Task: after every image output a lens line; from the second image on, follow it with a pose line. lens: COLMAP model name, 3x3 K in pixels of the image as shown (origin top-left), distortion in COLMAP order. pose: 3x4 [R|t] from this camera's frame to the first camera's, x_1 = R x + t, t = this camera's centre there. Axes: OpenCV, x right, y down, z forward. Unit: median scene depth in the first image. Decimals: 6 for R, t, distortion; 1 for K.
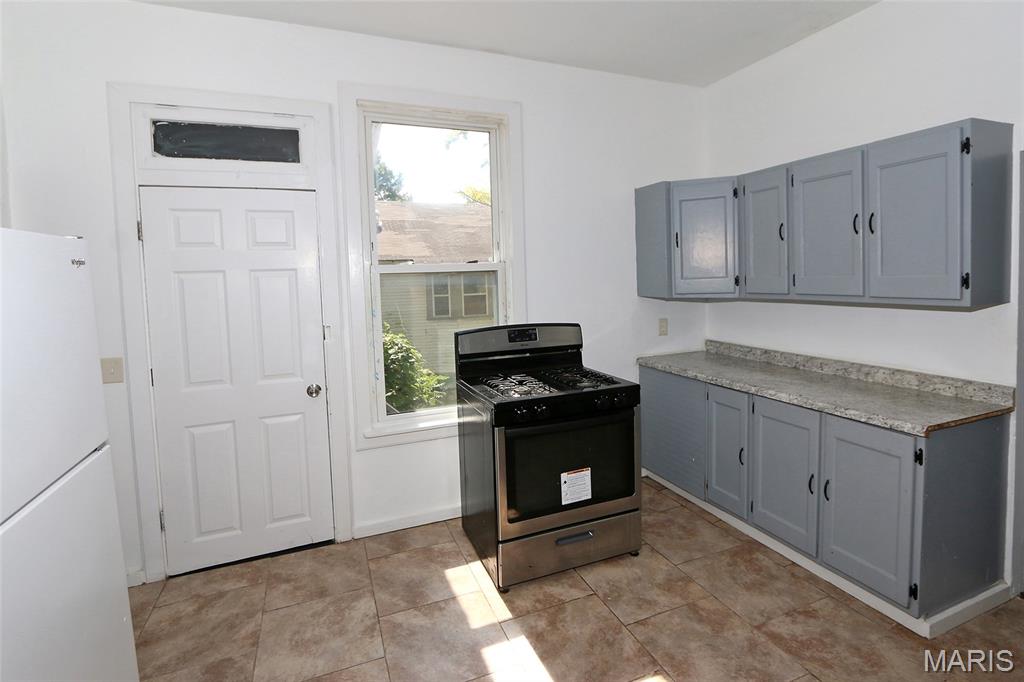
lens RADIAL K [[487.7, 0, 510.3], [0, 487.7, 284.6], [0, 0, 1]] dist [-0.003143, -0.000153]
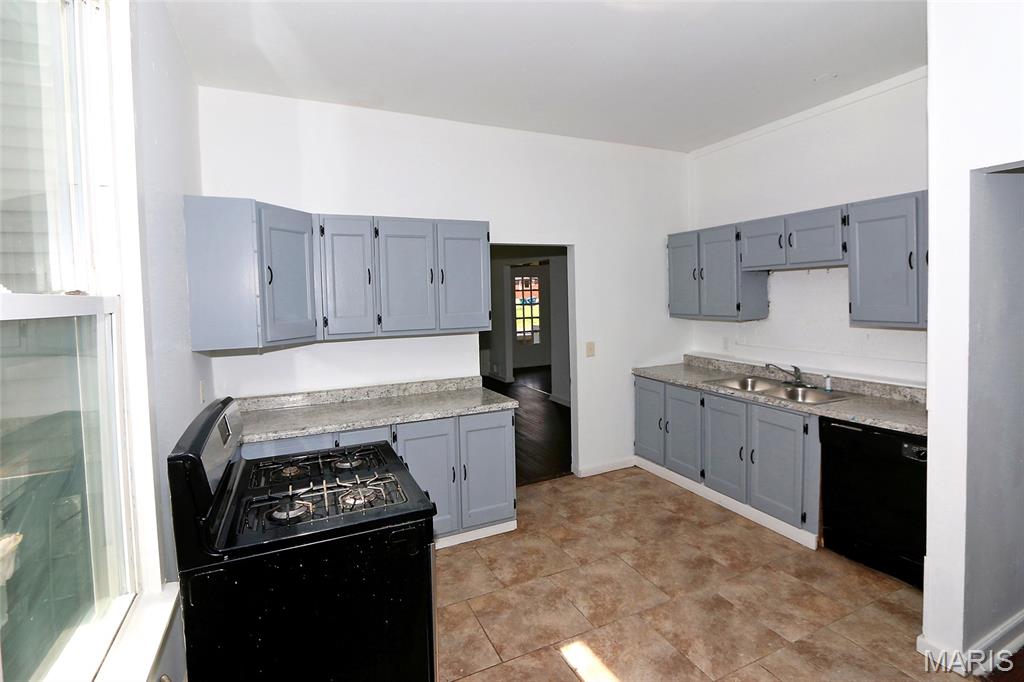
lens RADIAL K [[491.9, 0, 513.3], [0, 491.9, 308.3], [0, 0, 1]] dist [-0.002319, -0.000154]
pose [[-0.057814, 0.003608, 0.998321, -0.725806], [0.045234, 0.998976, -0.000991, -0.024818], [-0.997302, 0.045101, -0.057918, 0.934503]]
